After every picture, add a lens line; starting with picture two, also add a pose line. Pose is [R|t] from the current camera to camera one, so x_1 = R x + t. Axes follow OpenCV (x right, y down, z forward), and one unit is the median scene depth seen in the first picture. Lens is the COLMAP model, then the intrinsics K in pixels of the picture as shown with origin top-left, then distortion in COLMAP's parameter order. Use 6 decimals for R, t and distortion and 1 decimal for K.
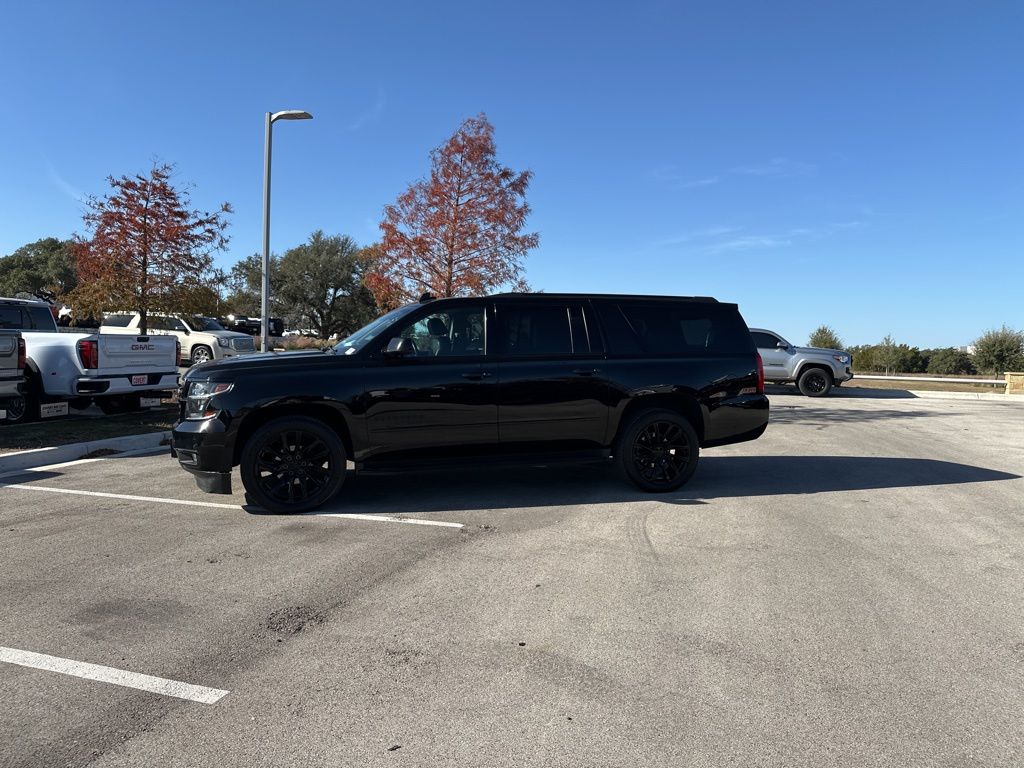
lens RADIAL K [[723.5, 0, 506.4], [0, 723.5, 392.0], [0, 0, 1]] dist [0.053930, -0.072192]
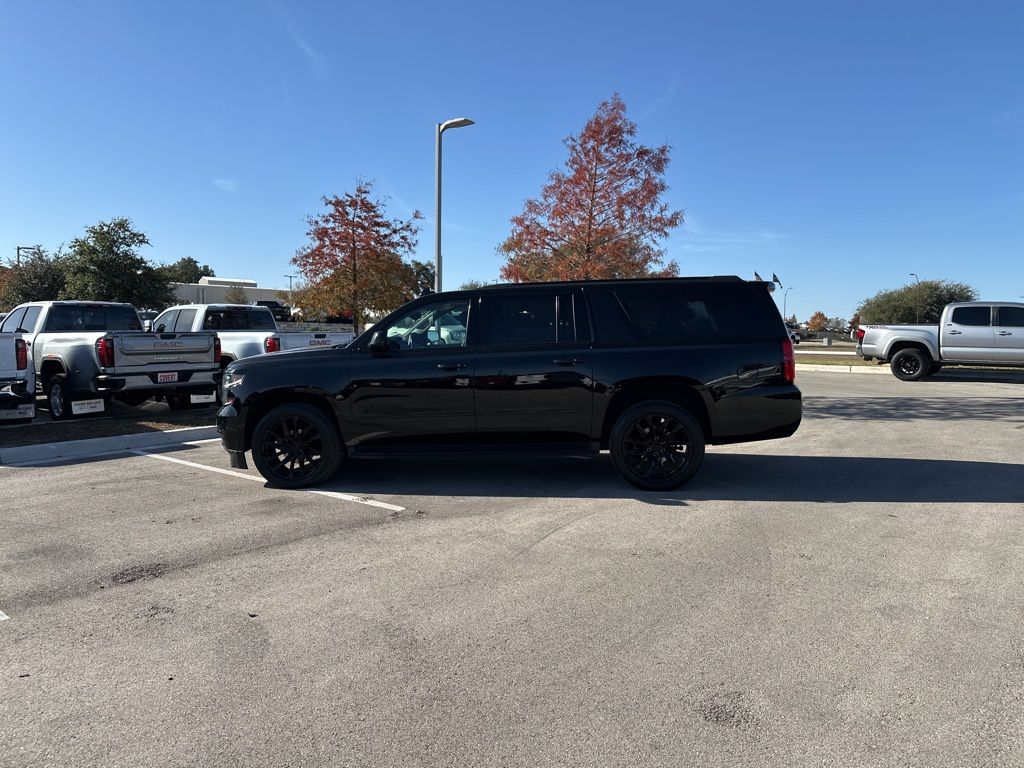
lens RADIAL K [[723.5, 0, 492.8], [0, 723.5, 386.4], [0, 0, 1]] dist [0.053930, -0.072192]
pose [[0.917244, 0.003067, -0.398315, 0.373237], [0.000633, 0.999958, 0.009159, -0.002565], [0.398326, -0.008654, 0.917203, 0.069670]]
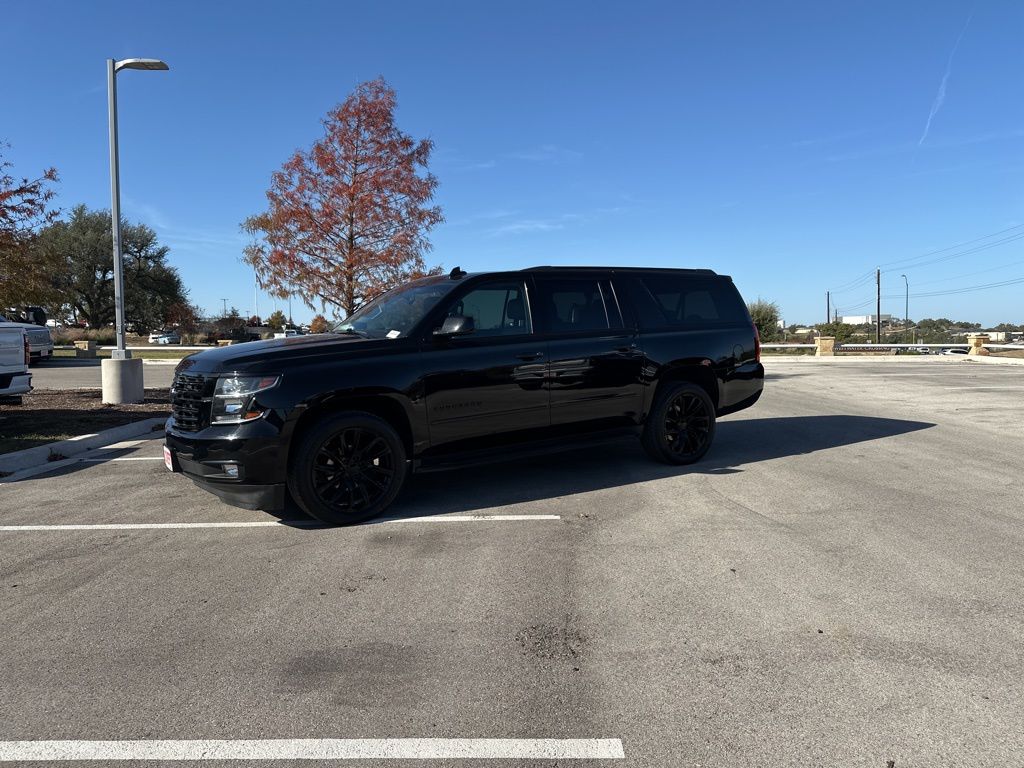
lens RADIAL K [[723.5, 0, 521.0], [0, 723.5, 395.6], [0, 0, 1]] dist [0.053930, -0.072192]
pose [[0.956395, -0.059295, 0.285995, -0.280903], [0.050687, 0.998013, 0.037416, -0.006100], [-0.287646, -0.021288, 0.957500, 0.099088]]
